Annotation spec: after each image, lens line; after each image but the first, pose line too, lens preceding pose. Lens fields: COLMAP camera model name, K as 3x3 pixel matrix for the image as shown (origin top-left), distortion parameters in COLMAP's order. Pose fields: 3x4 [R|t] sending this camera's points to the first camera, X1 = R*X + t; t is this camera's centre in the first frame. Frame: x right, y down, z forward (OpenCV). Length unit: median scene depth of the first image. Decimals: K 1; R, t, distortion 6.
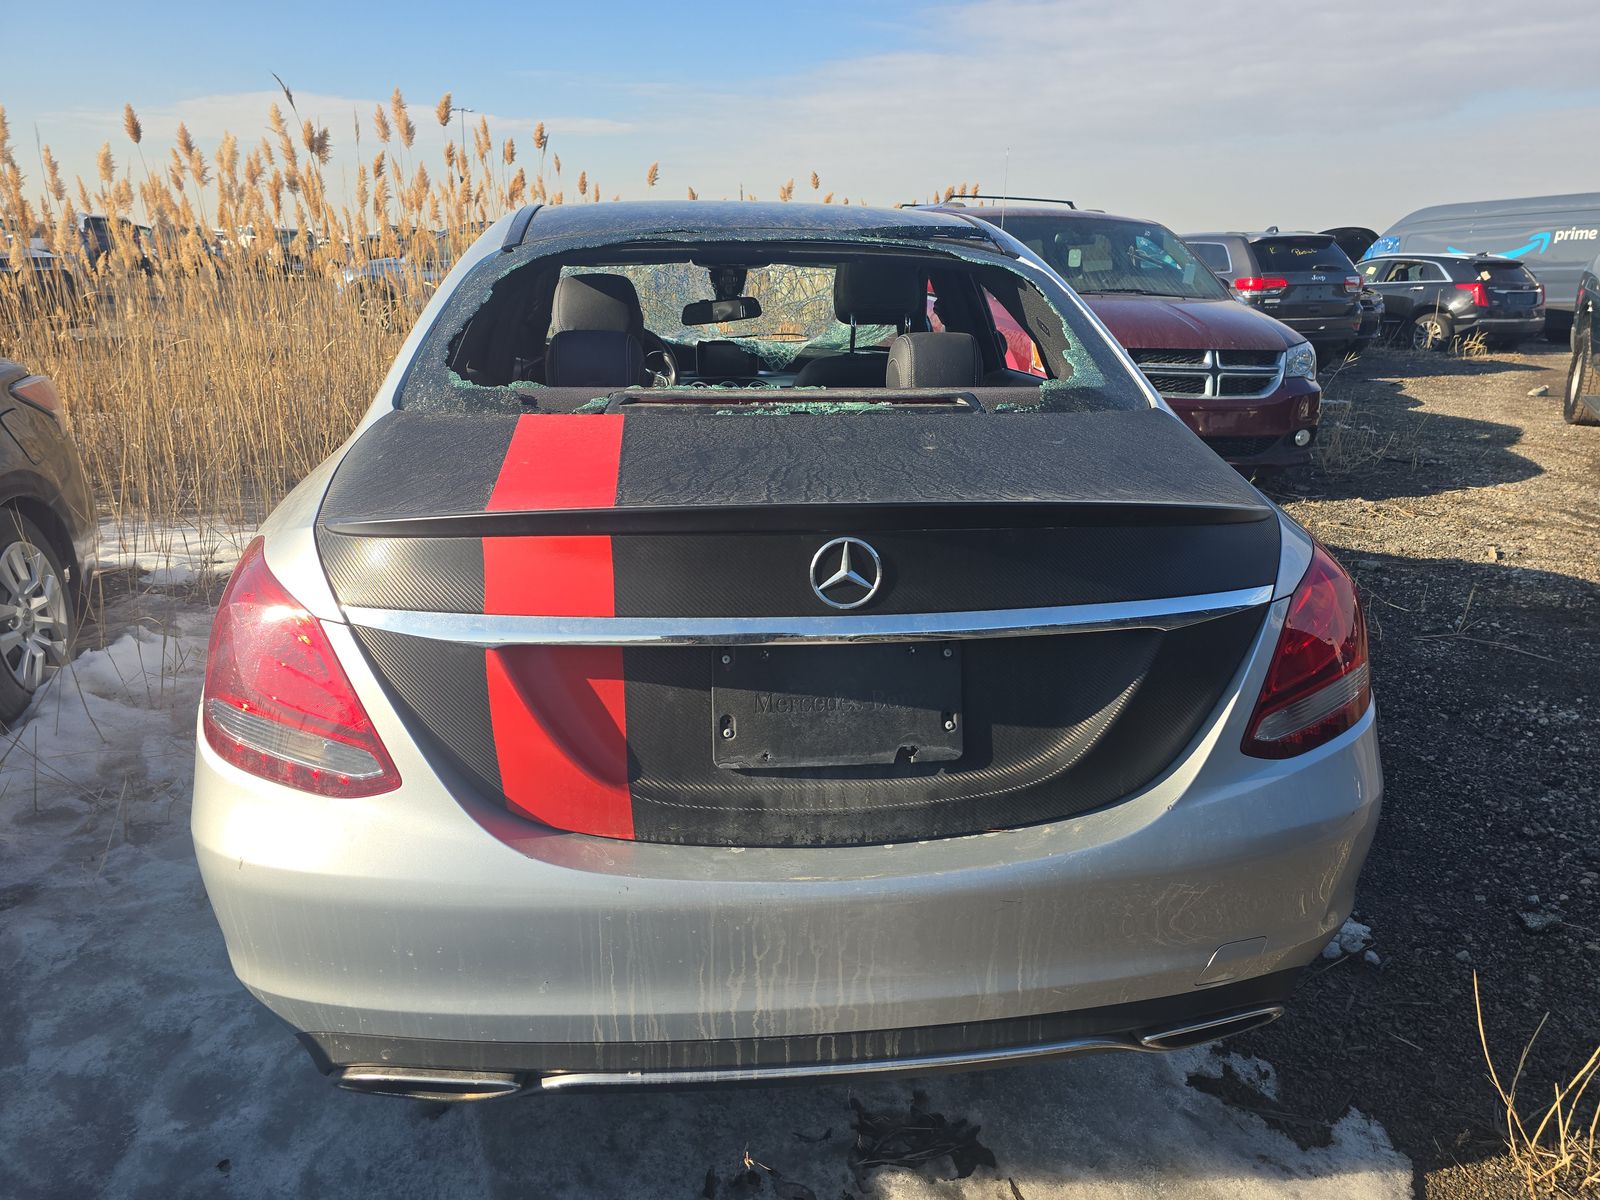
lens RADIAL K [[1071.9, 0, 810.4], [0, 1071.9, 610.8], [0, 0, 1]] dist [0.056522, -0.050010]
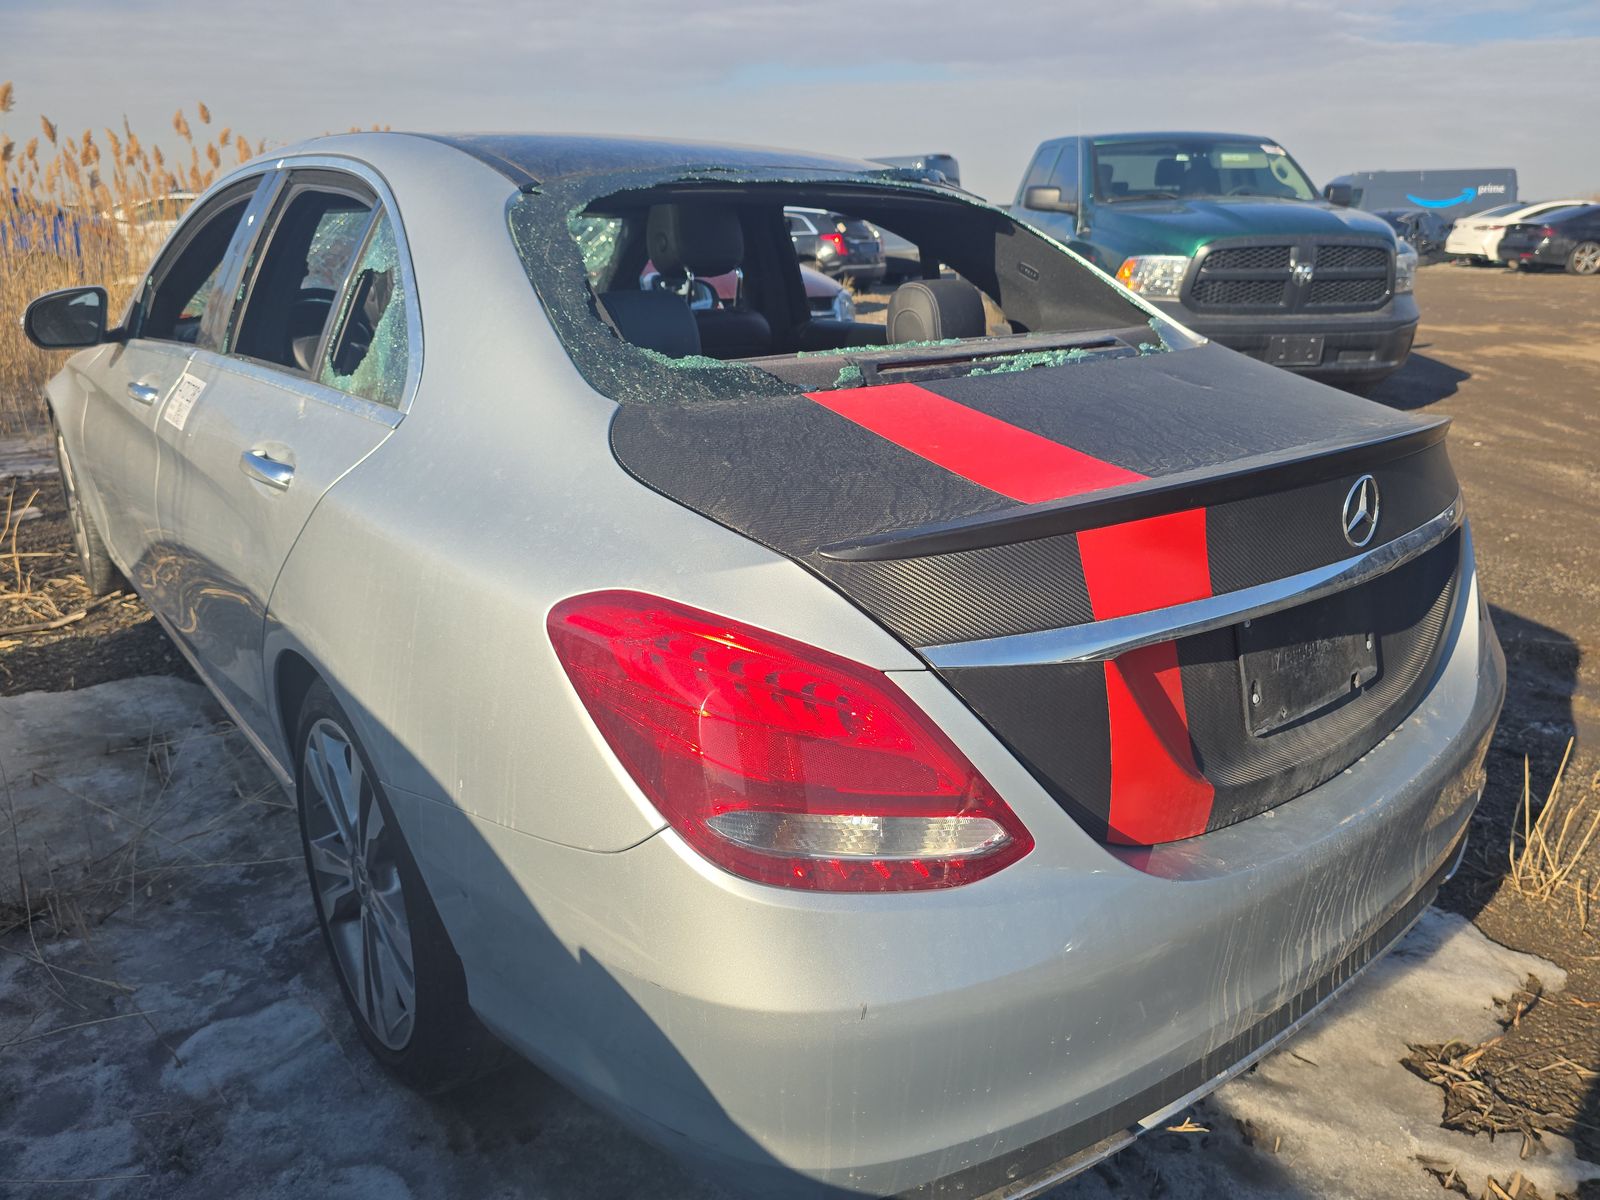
lens RADIAL K [[1071.9, 0, 802.8], [0, 1071.9, 596.2], [0, 0, 1]] dist [0.056522, -0.050010]
pose [[0.845002, -0.172826, 0.506066, -0.732646], [0.157557, 0.984791, 0.073234, -0.090827], [-0.511025, 0.017851, 0.859380, 0.309760]]
